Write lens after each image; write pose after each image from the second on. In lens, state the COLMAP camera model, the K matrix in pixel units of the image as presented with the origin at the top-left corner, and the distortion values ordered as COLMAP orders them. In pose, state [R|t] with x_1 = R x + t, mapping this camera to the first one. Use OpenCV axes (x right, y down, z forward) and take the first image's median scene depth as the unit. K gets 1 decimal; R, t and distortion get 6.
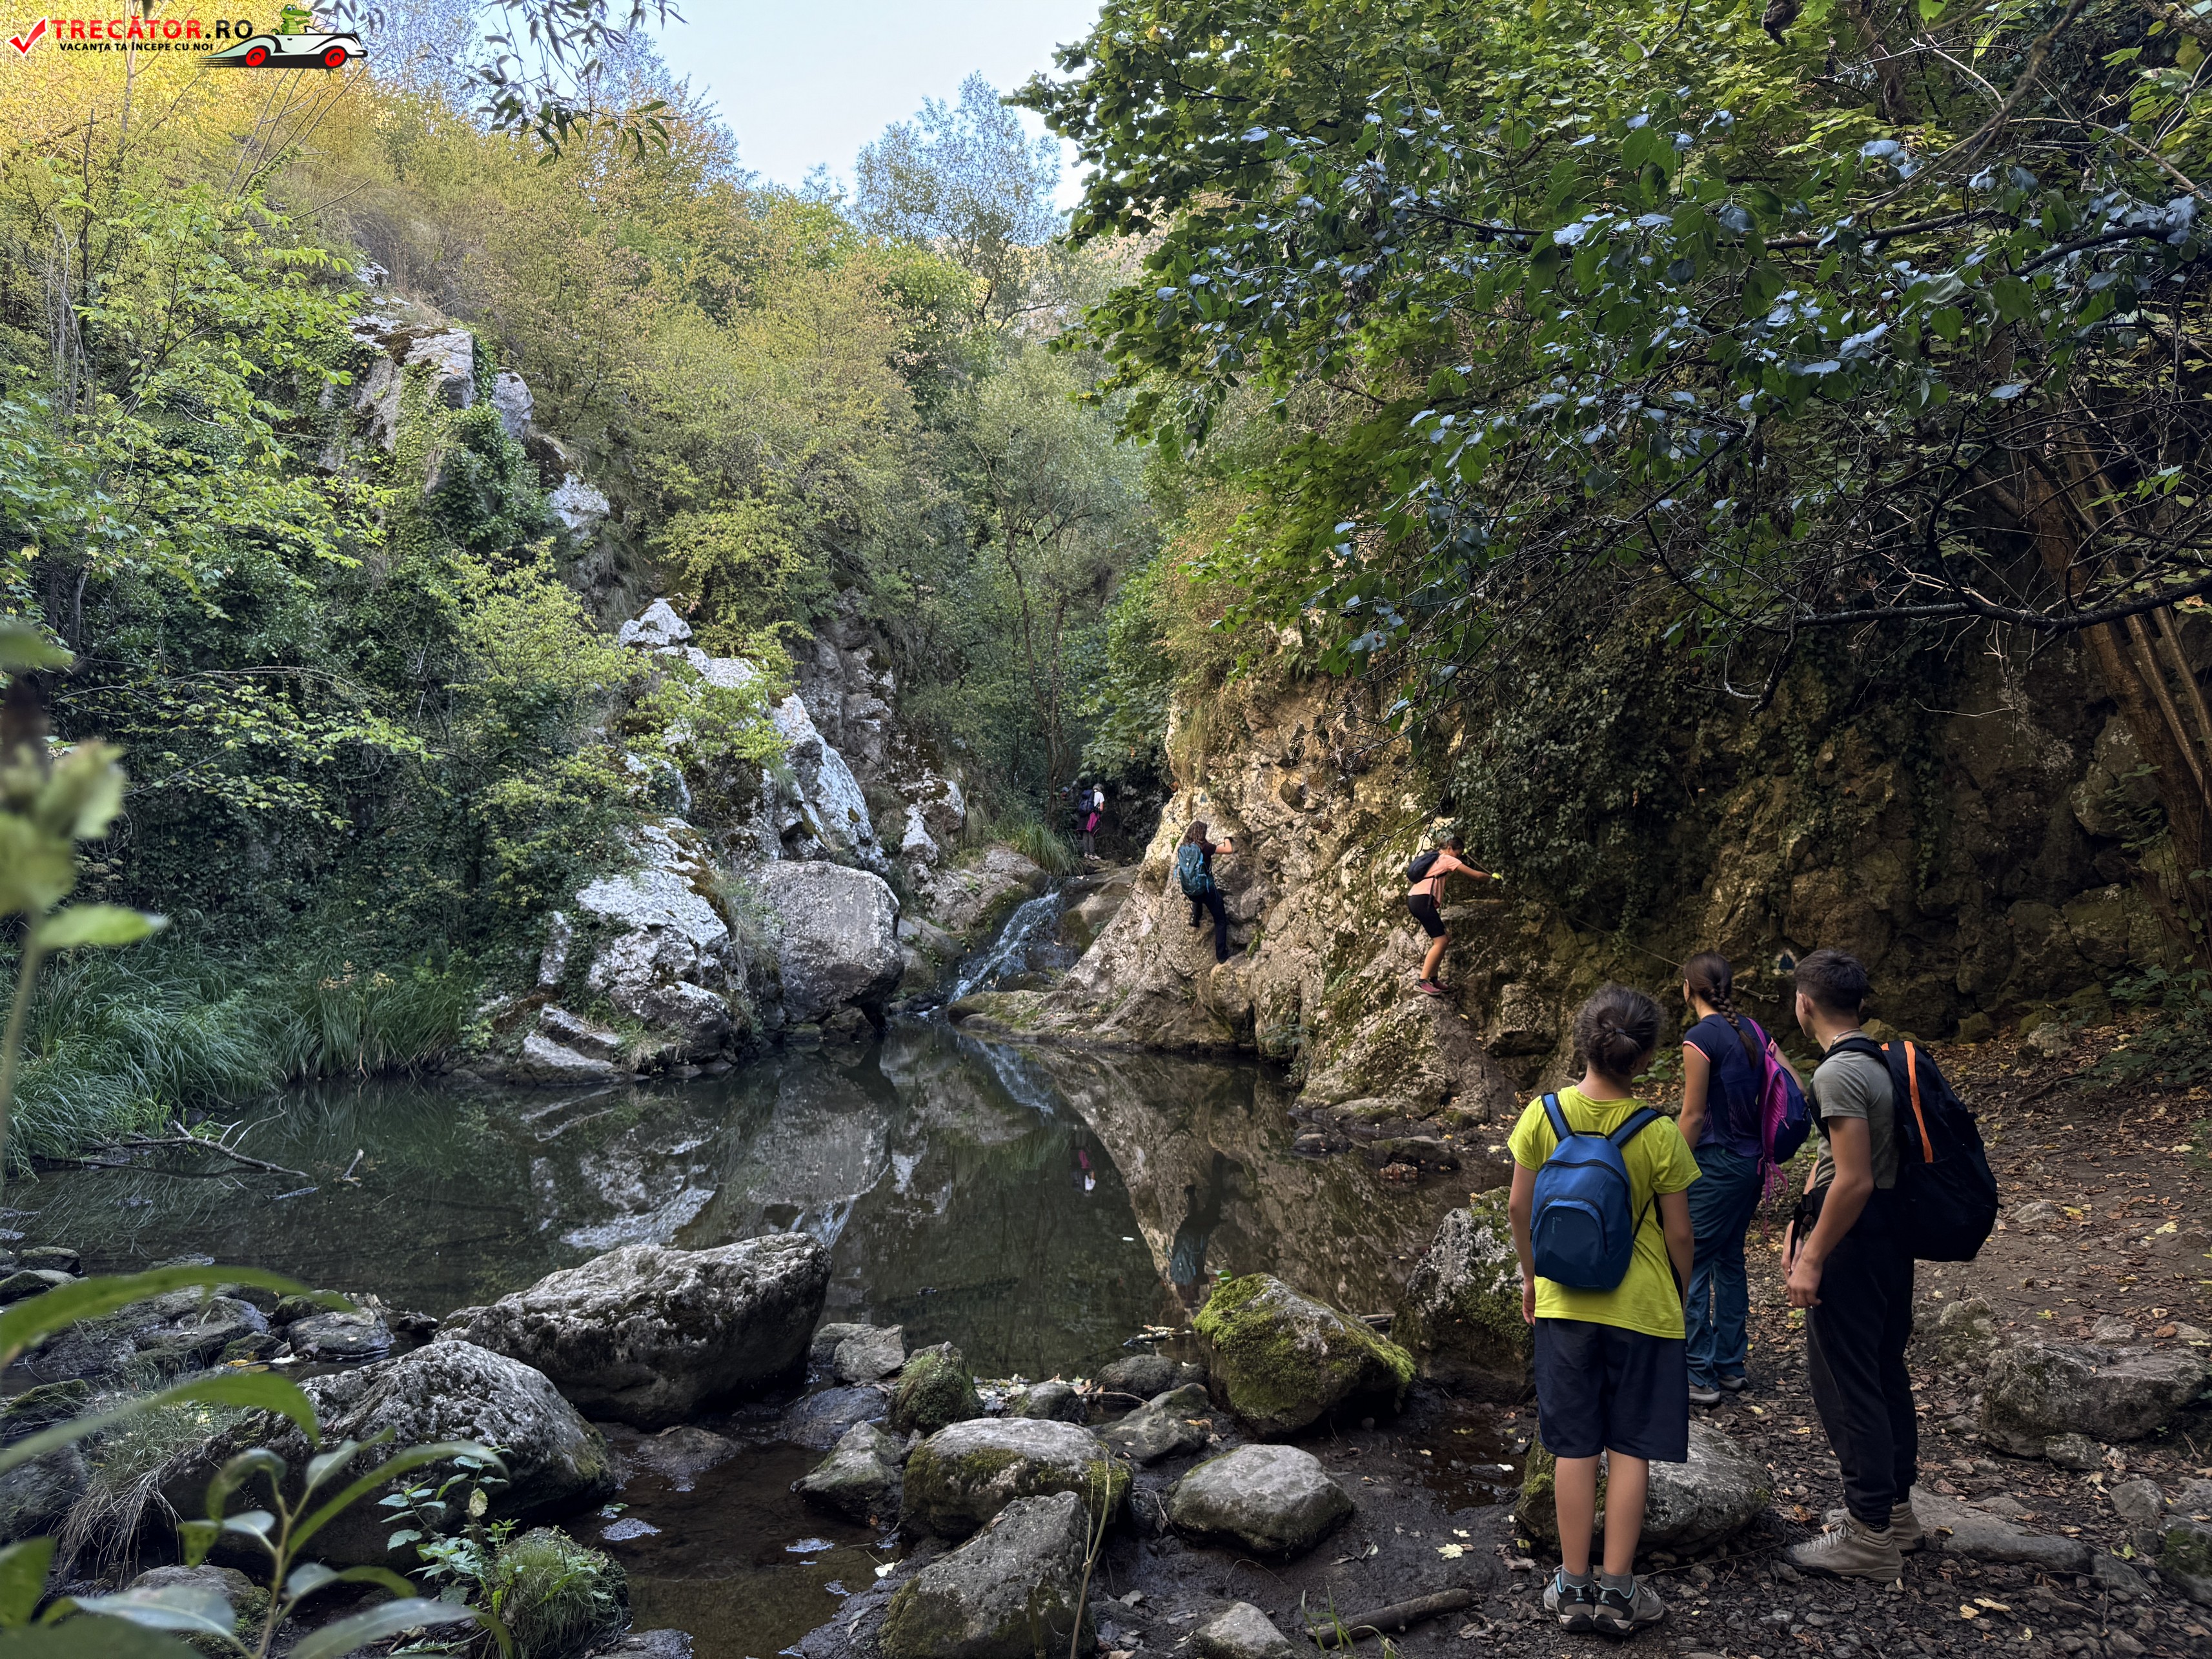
lens RADIAL K [[1526.9, 0, 1105.3], [0, 1526.9, 815.7], [0, 0, 1]] dist [0.176349, -0.384804]
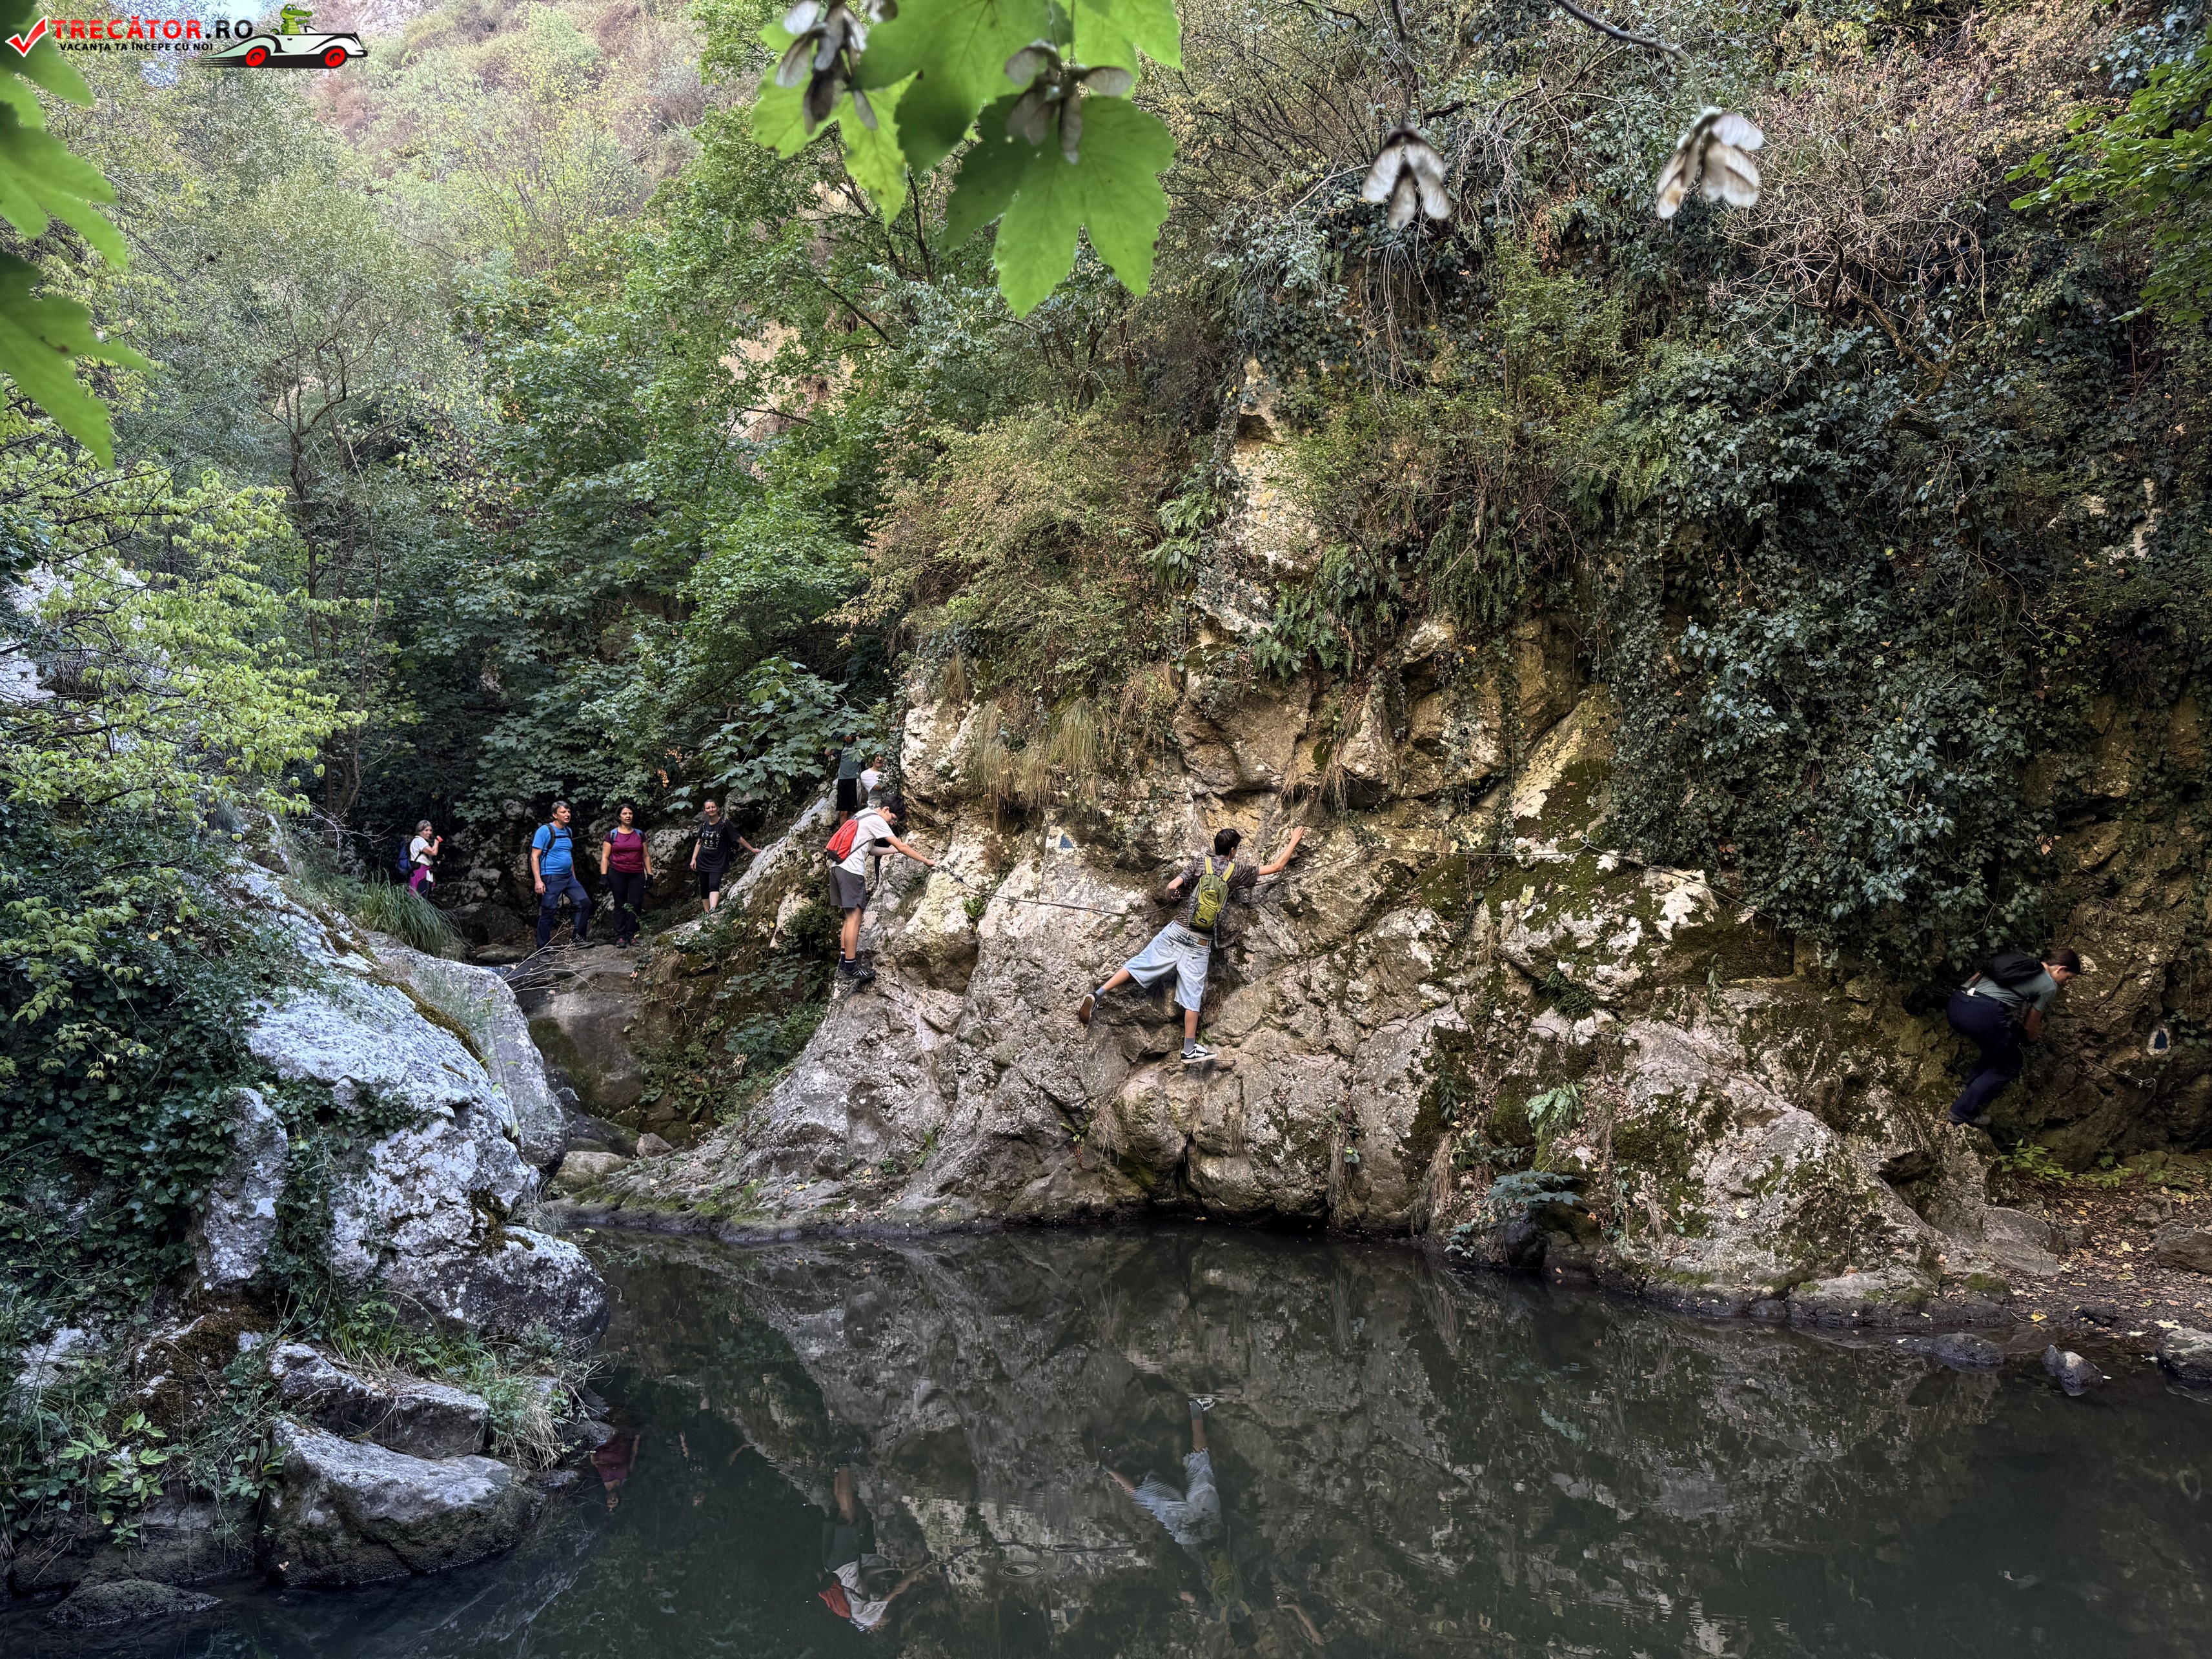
lens RADIAL K [[1530.5, 0, 1113.7], [0, 1530.5, 837.2], [0, 0, 1]] dist [0.170590, -0.329088]
pose [[0.763934, 0.025630, 0.644785, -0.353592], [-0.004789, 0.999409, -0.034052, 0.009318], [-0.645277, 0.022926, 0.763605, 0.449660]]
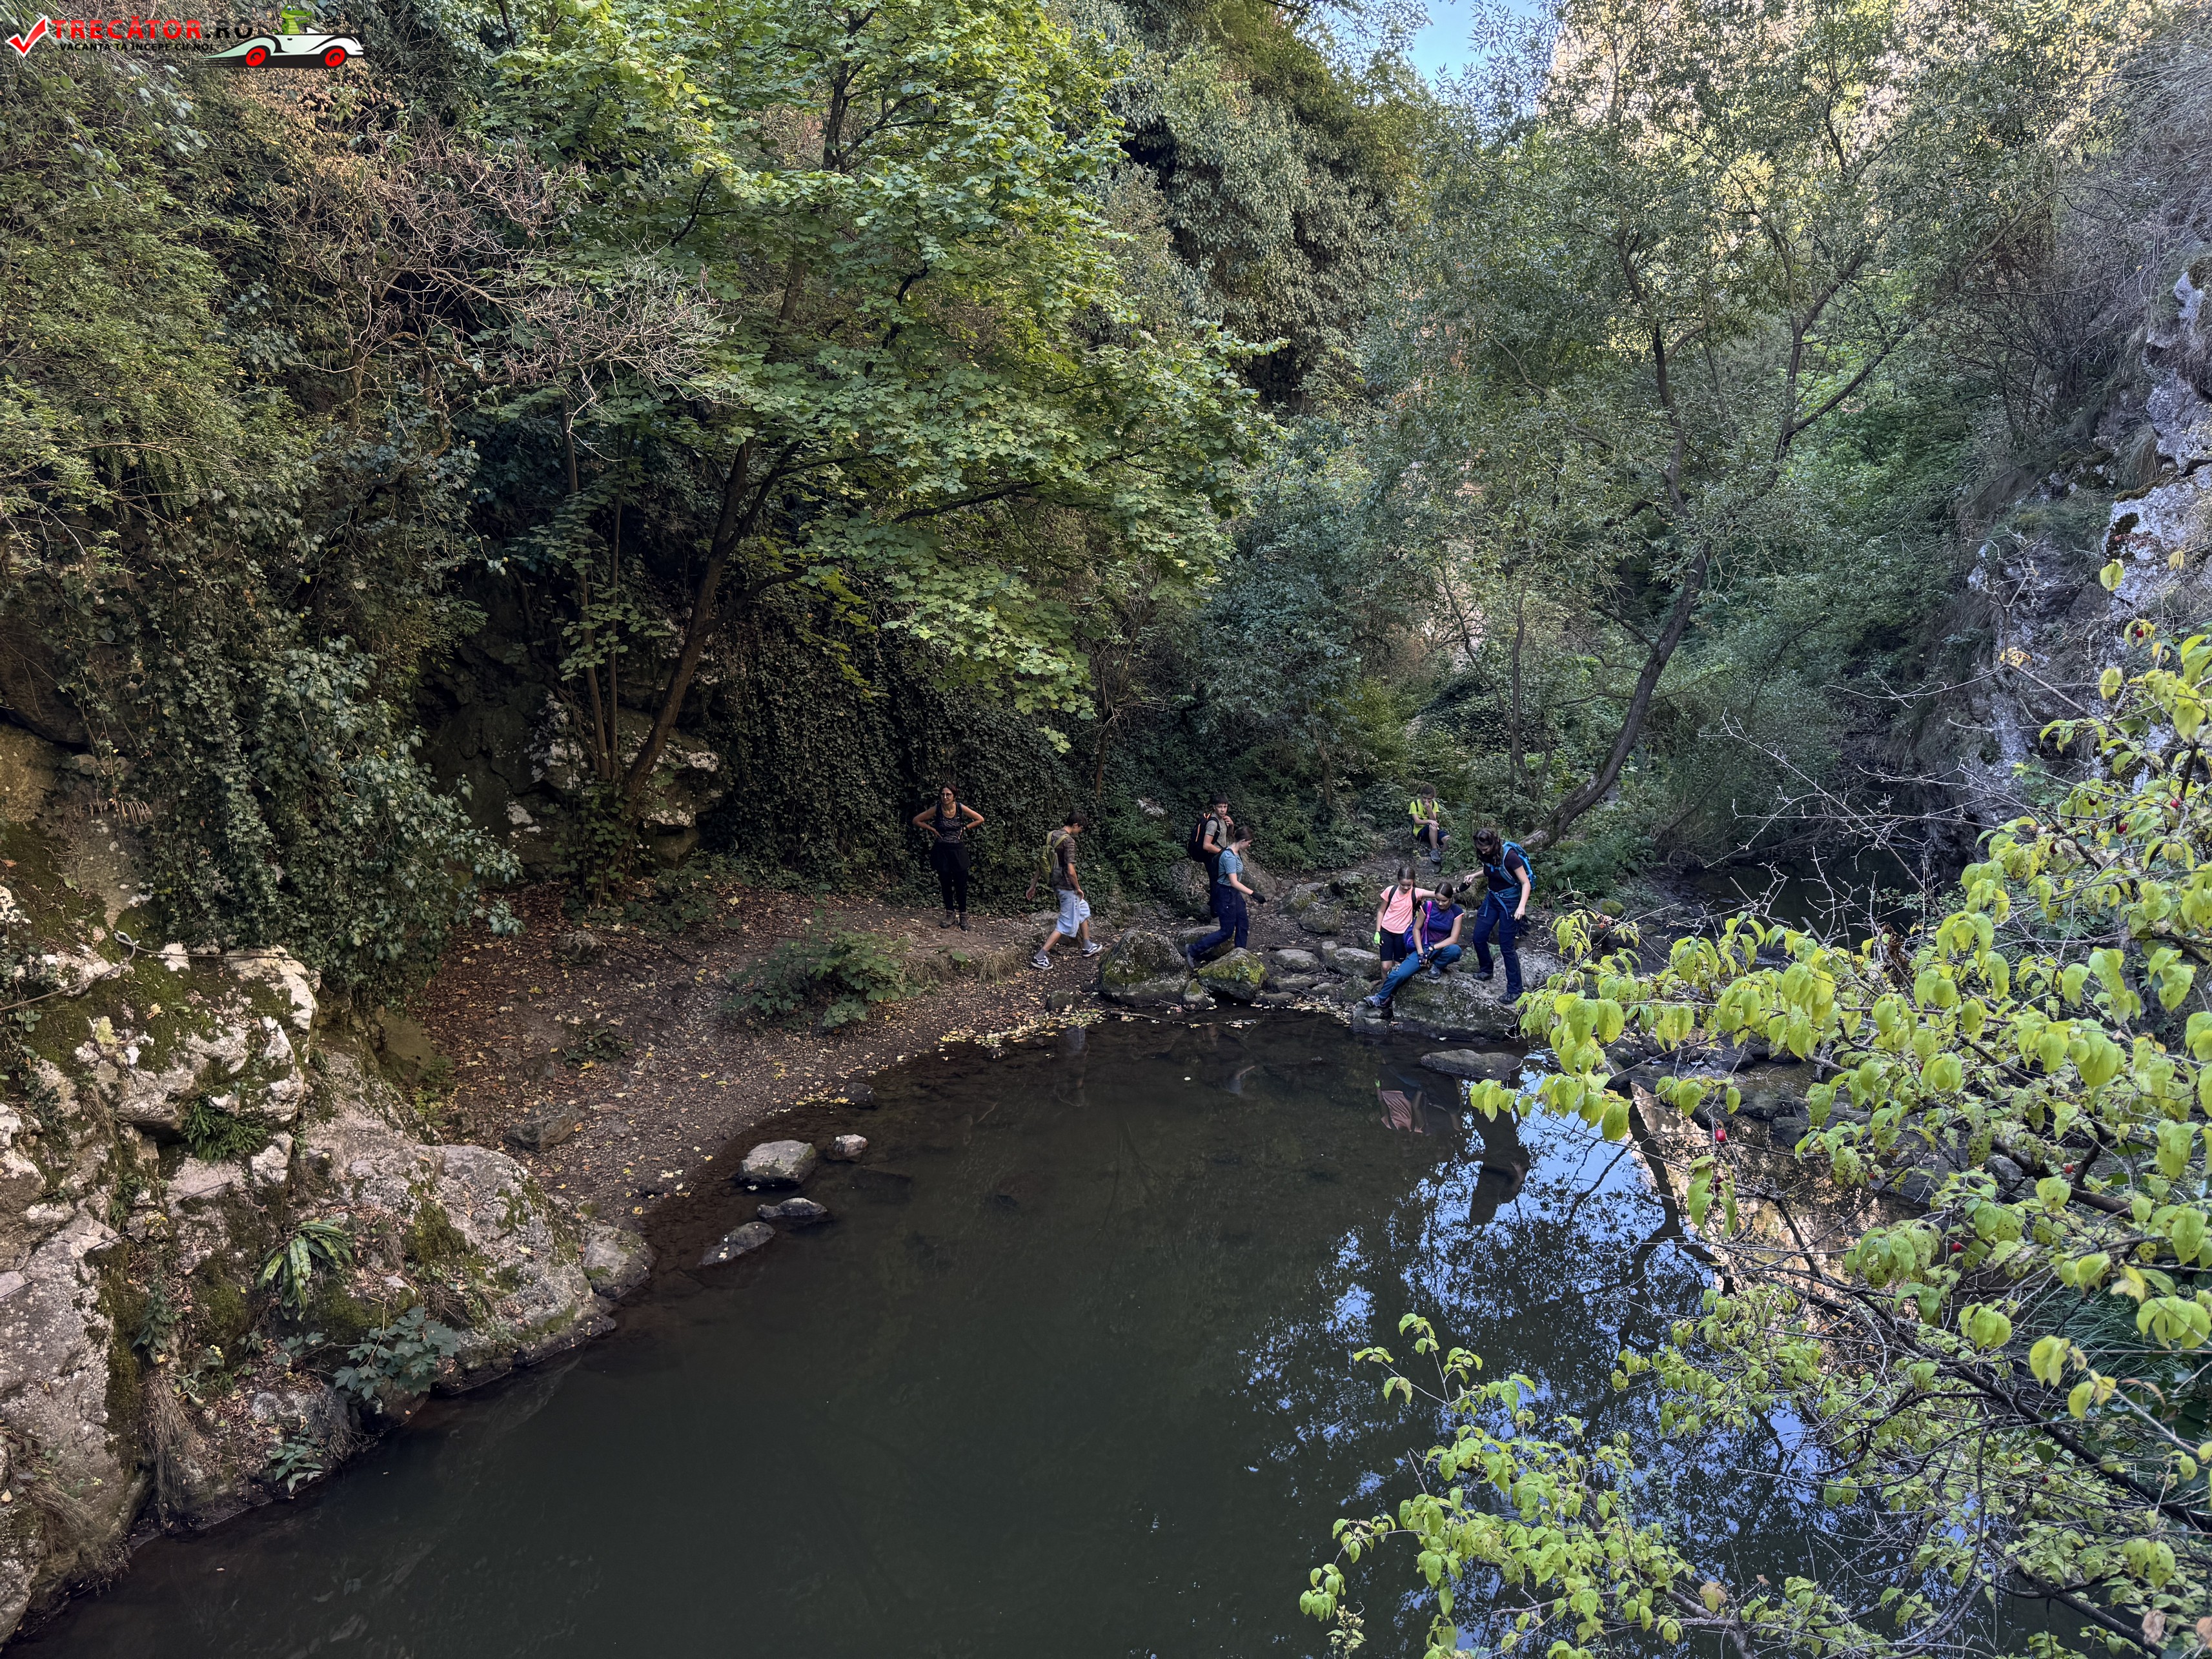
lens RADIAL K [[1549.7, 0, 1112.4], [0, 1549.7, 842.8], [0, 0, 1]] dist [0.099704, -0.088181]
pose [[-0.875930, -0.101396, 0.471663, -0.297793], [-0.015489, 0.983071, 0.182571, -0.126071], [-0.482190, 0.152614, -0.862671, 1.040524]]
